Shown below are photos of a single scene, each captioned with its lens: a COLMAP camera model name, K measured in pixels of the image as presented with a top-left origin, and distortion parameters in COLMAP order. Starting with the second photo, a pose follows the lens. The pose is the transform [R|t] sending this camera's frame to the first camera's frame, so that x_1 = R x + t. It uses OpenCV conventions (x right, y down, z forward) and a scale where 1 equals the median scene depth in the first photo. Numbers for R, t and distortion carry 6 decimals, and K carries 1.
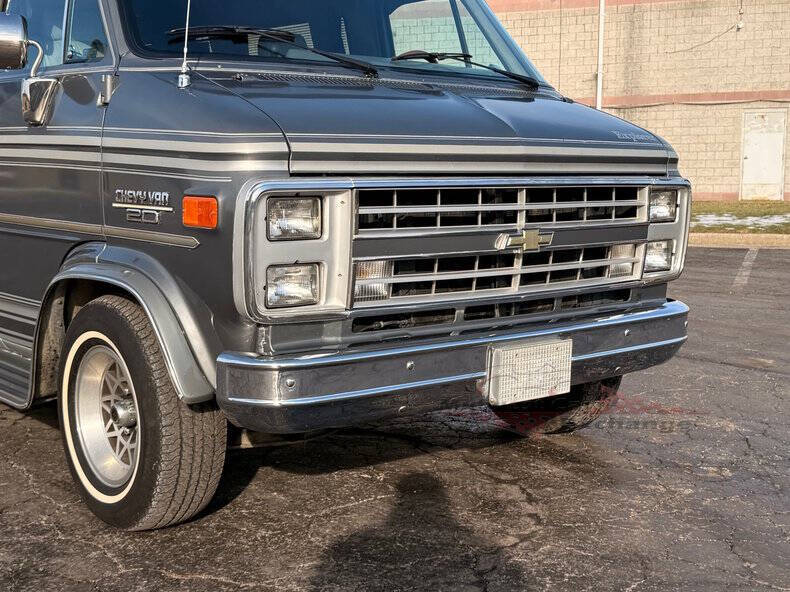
lens RADIAL K [[969.1, 0, 417.9], [0, 969.1, 292.7], [0, 0, 1]] dist [0.154045, -0.341918]
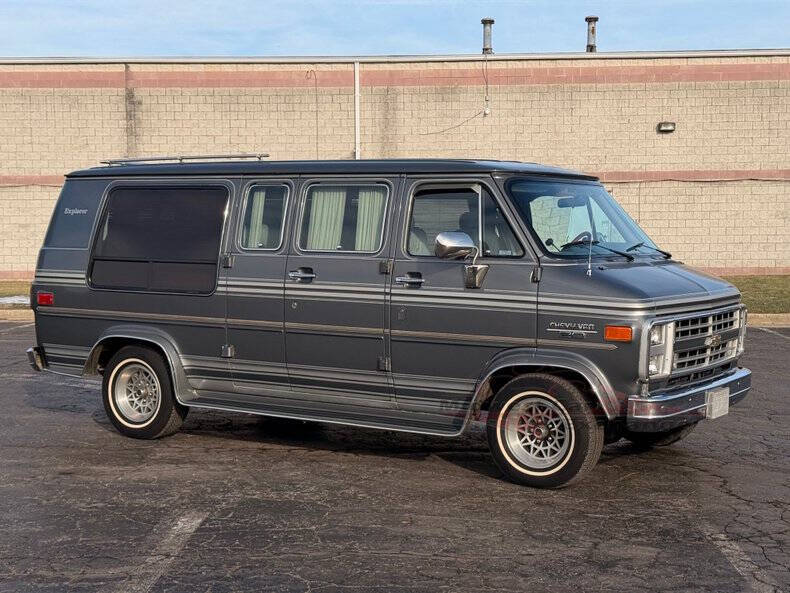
lens RADIAL K [[1109.7, 0, 395.0], [0, 1109.7, 296.5], [0, 0, 1]] dist [0.121177, -0.047755]
pose [[0.958065, -0.017656, 0.286007, -1.215642], [0.036968, 0.997375, -0.062267, -0.022710], [-0.284157, 0.070229, 0.956202, -1.103967]]
